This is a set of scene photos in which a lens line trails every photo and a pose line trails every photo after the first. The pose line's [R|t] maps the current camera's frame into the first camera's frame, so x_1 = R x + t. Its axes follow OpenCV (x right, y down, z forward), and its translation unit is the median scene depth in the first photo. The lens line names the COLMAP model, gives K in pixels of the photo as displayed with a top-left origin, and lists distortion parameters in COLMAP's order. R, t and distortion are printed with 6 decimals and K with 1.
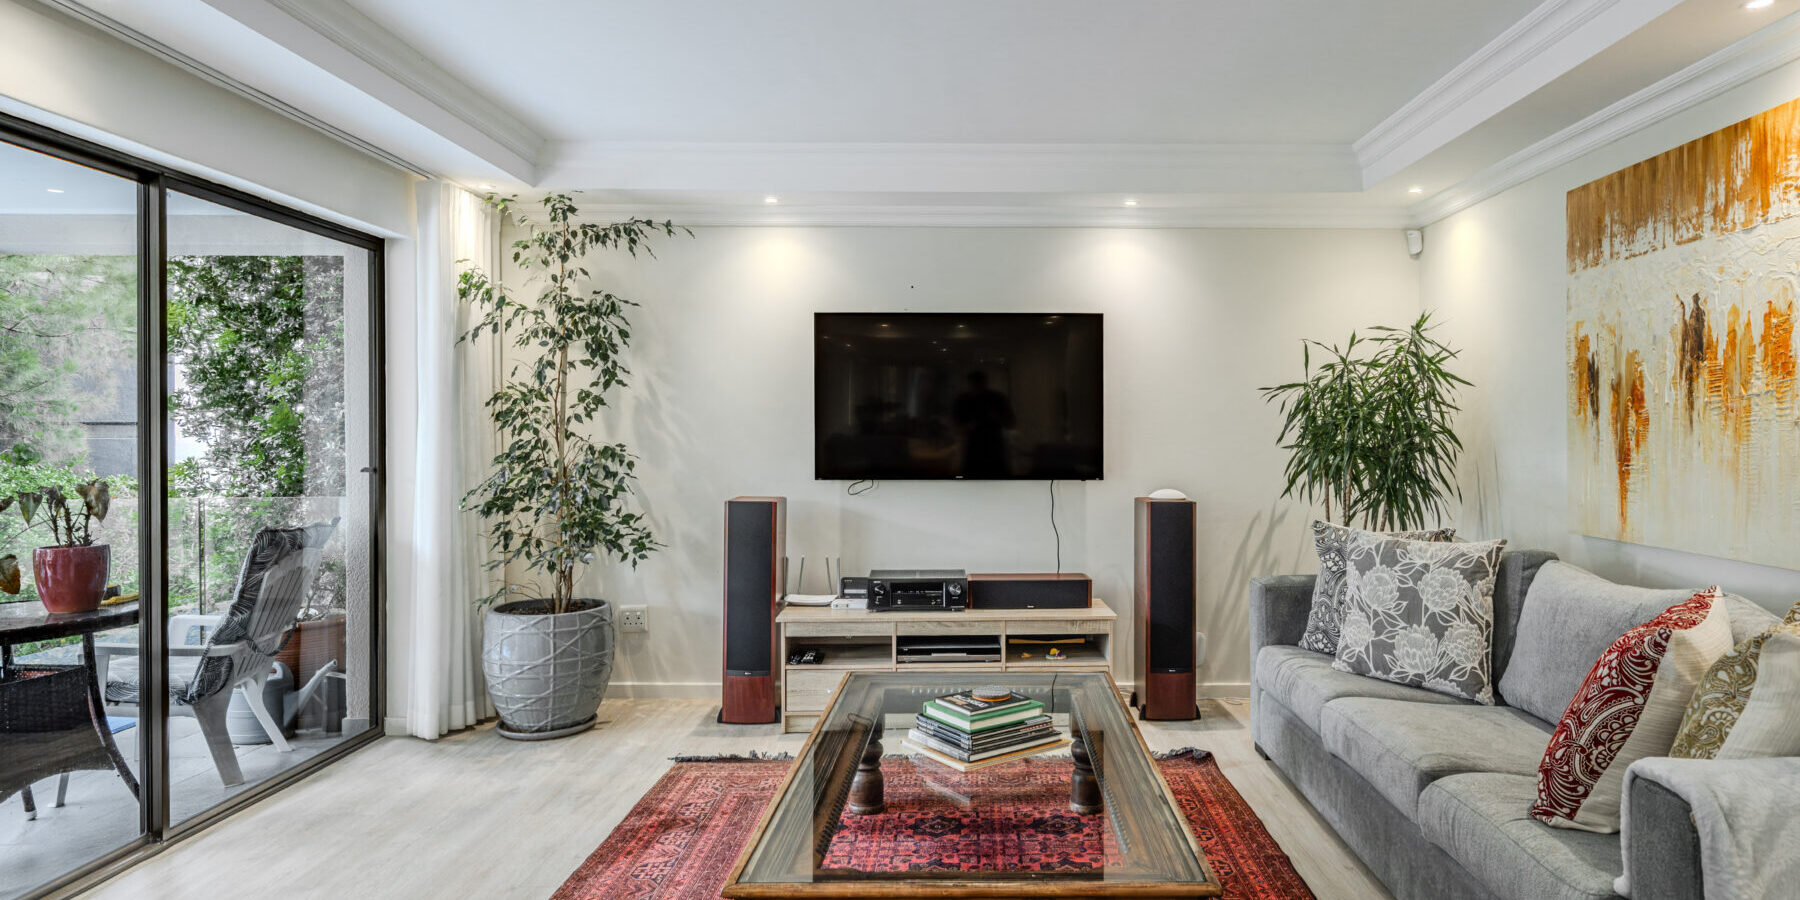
lens RADIAL K [[1070.1, 0, 900.0], [0, 1070.1, 450.0], [0, 0, 1]] dist [0.004188, 0.000014]
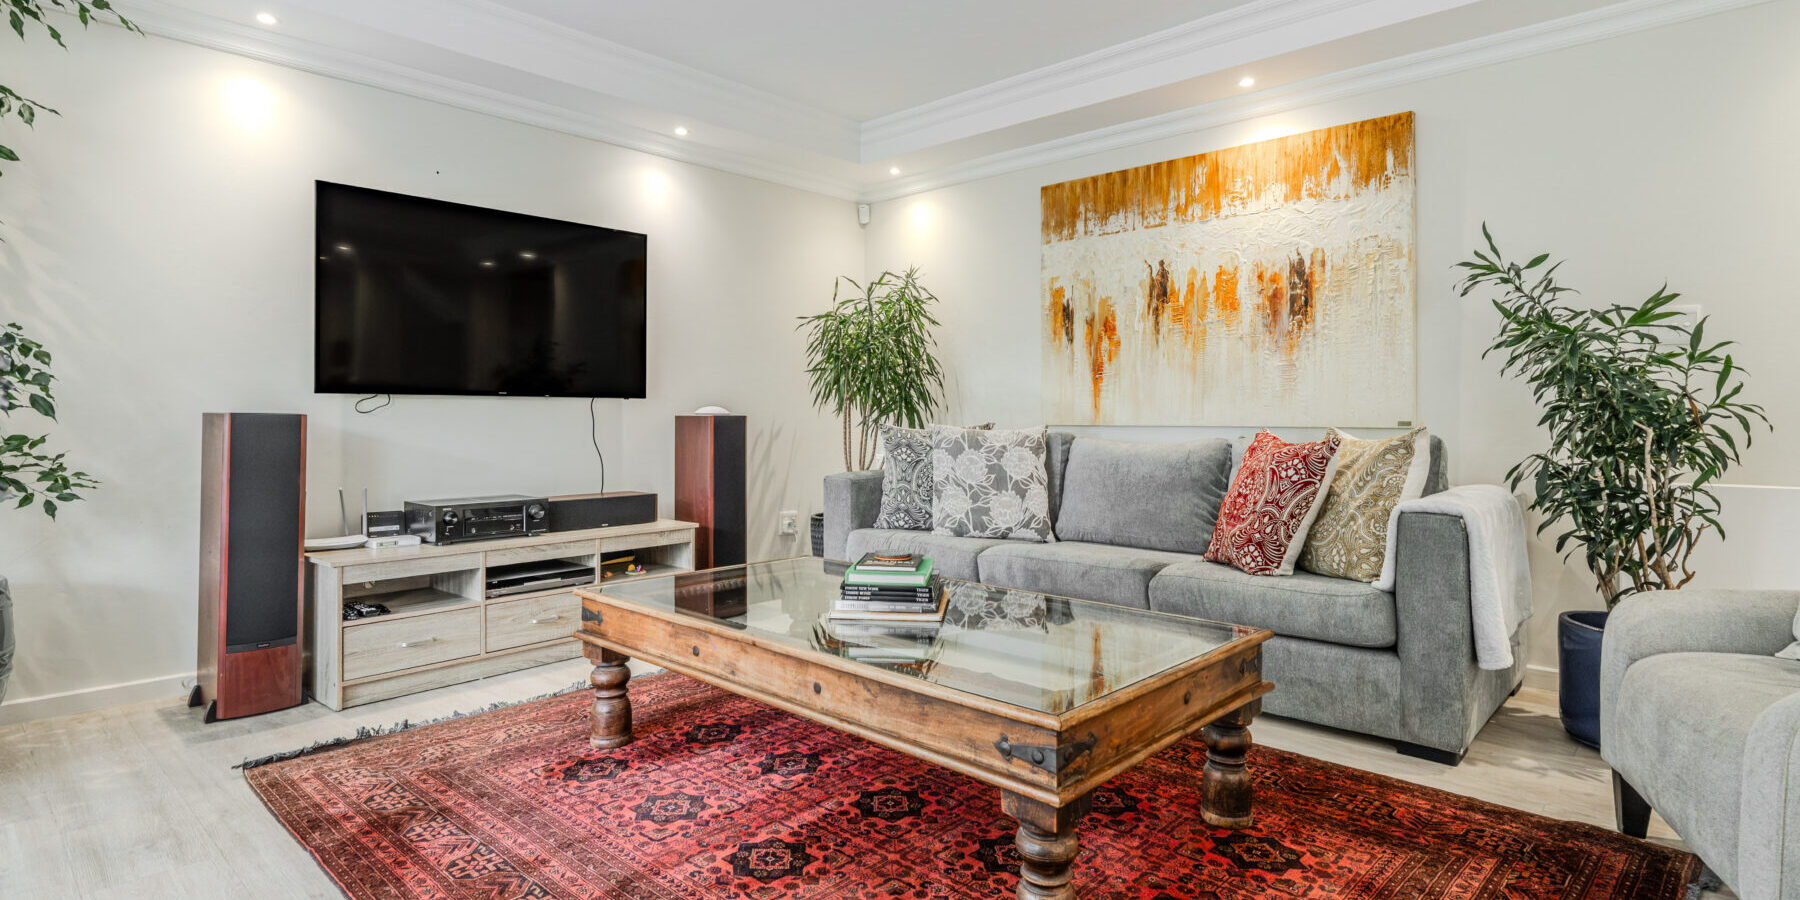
lens RADIAL K [[972.0, 0, 901.1], [0, 972.0, 421.8], [0, 0, 1]] dist [0.001639, 0.000472]
pose [[0.653906, 0.003681, 0.756567, -0.500451], [0.007323, 0.999911, -0.011194, 0.089361], [-0.756541, 0.012860, 0.653820, 0.308586]]
